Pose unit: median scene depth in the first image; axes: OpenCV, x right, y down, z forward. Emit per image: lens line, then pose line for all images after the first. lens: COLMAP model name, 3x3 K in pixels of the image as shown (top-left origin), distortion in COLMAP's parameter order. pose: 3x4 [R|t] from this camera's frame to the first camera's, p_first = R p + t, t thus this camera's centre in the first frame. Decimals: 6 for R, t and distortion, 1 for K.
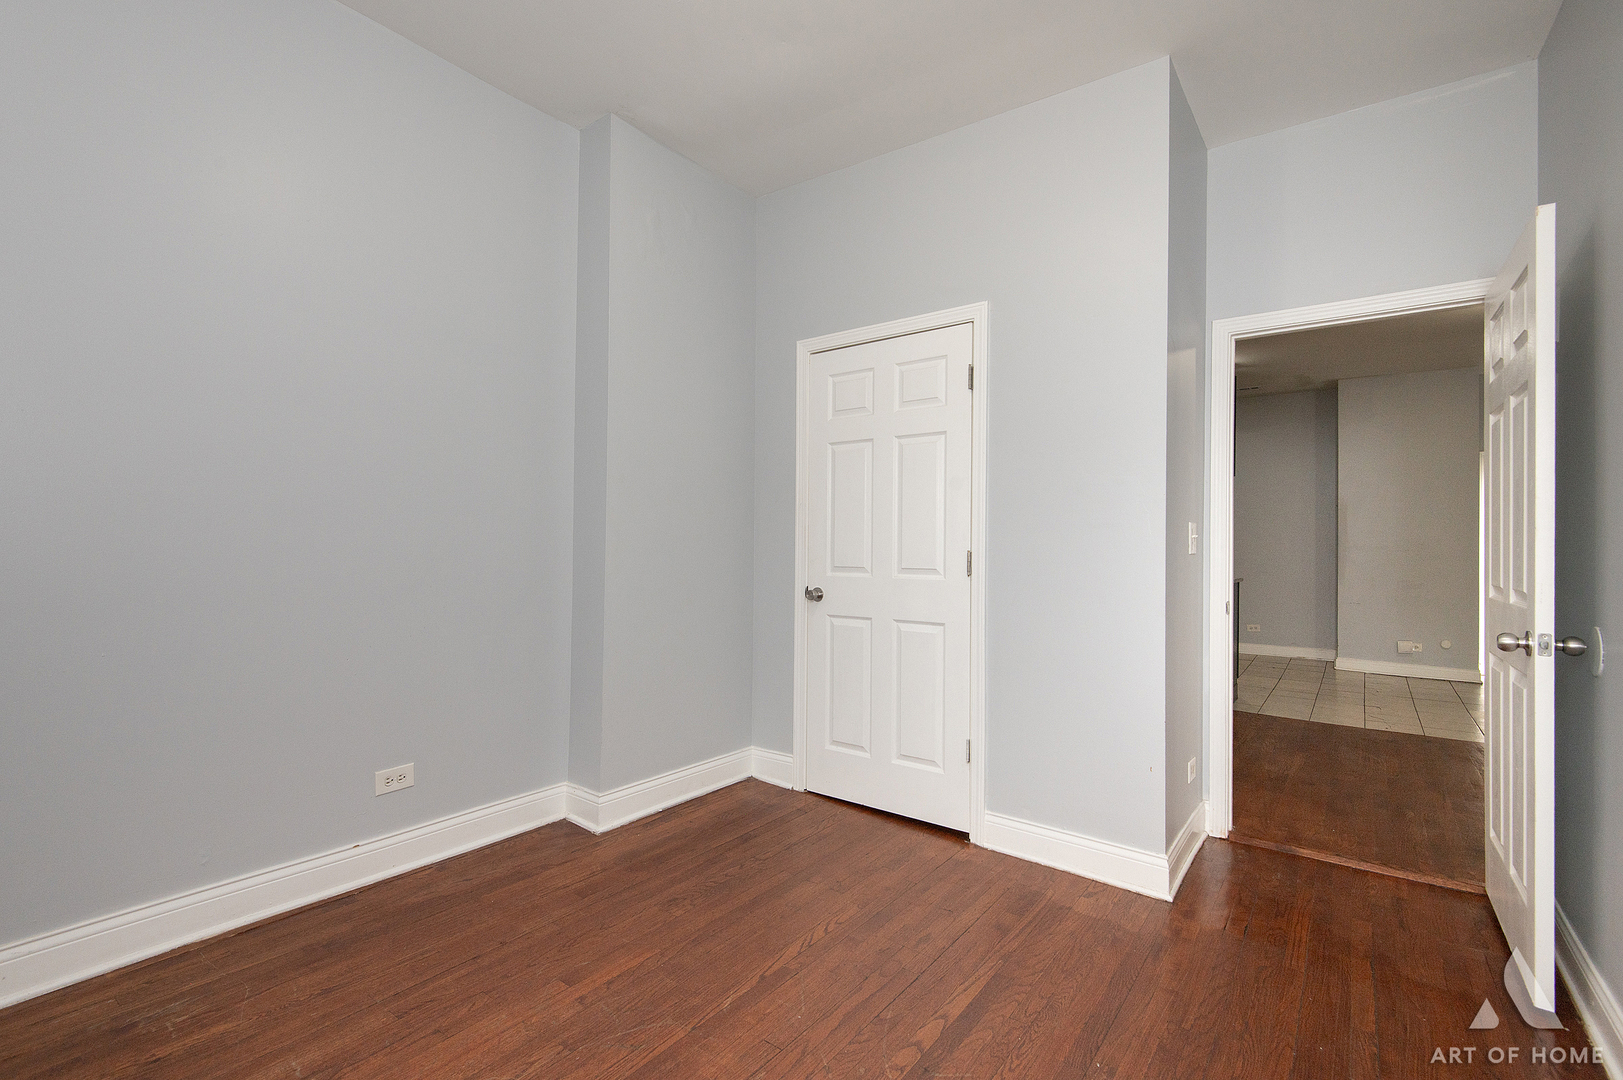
lens RADIAL K [[728.9, 0, 805.5], [0, 728.9, 542.3], [0, 0, 1]] dist [0.038949, -0.023049]
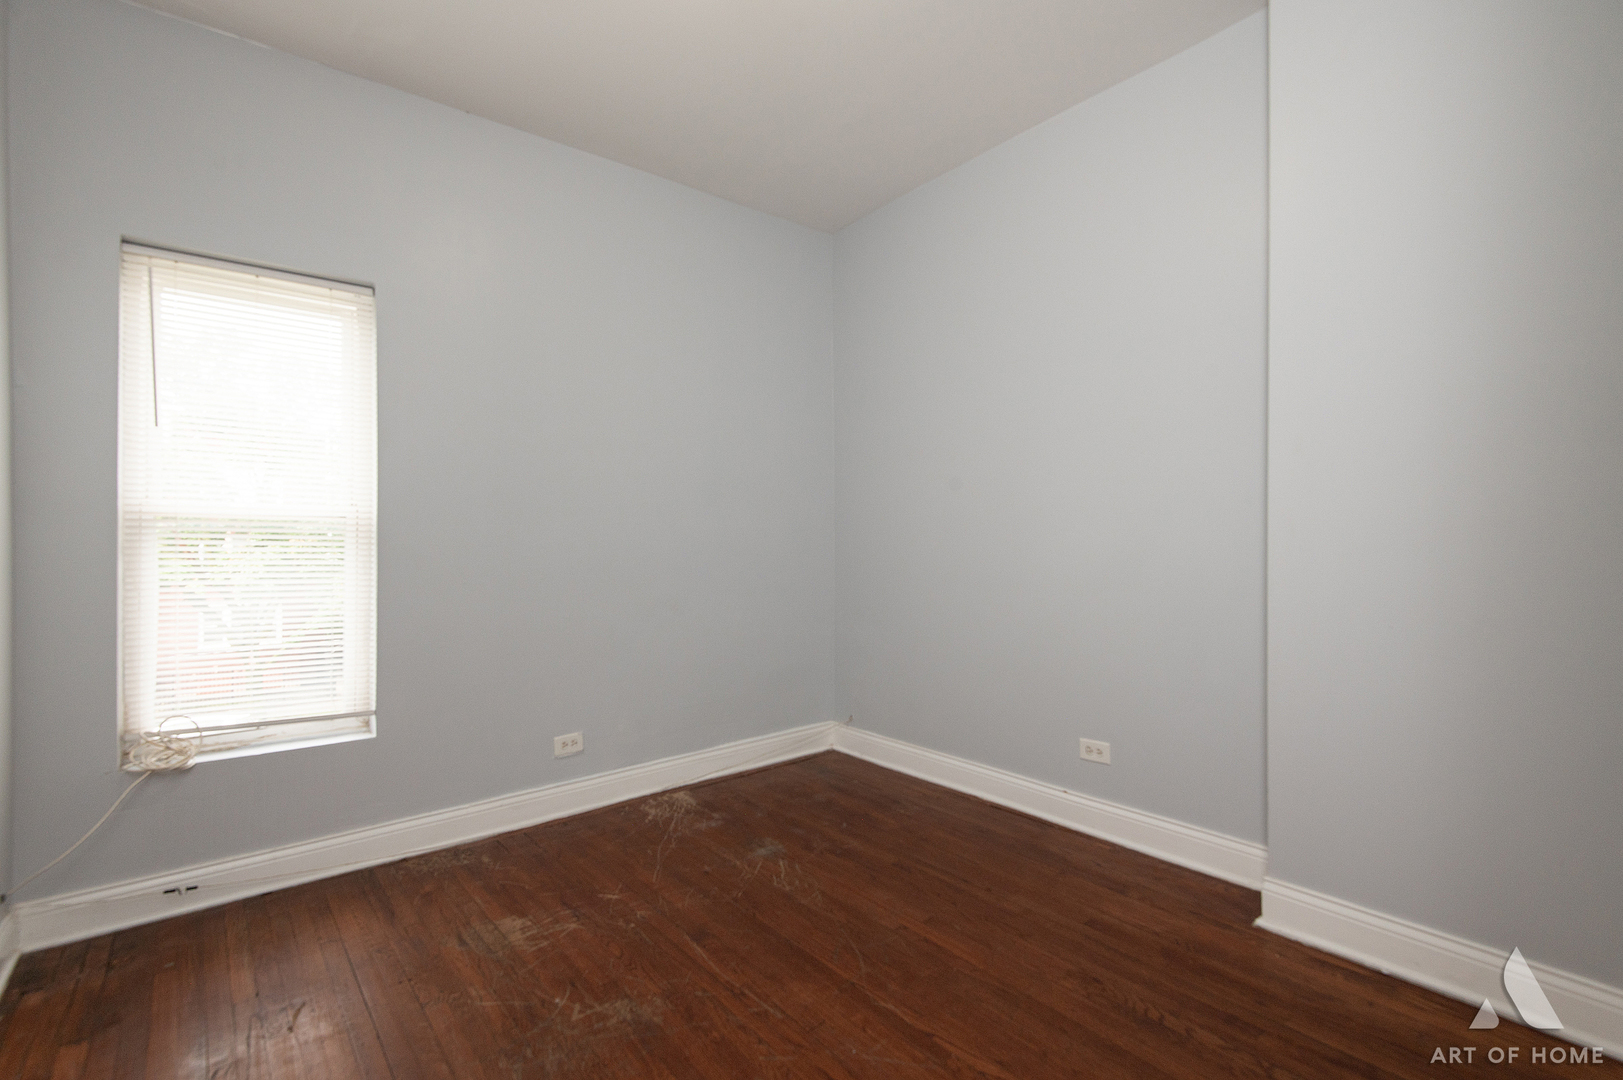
lens RADIAL K [[728.9, 0, 805.5], [0, 728.9, 542.3], [0, 0, 1]] dist [0.038949, -0.023049]
pose [[-0.233337, -0.014236, -0.972292, 0.663070], [0.000769, 0.999890, -0.014824, 0.015670], [0.972396, -0.004207, -0.233301, 0.844011]]
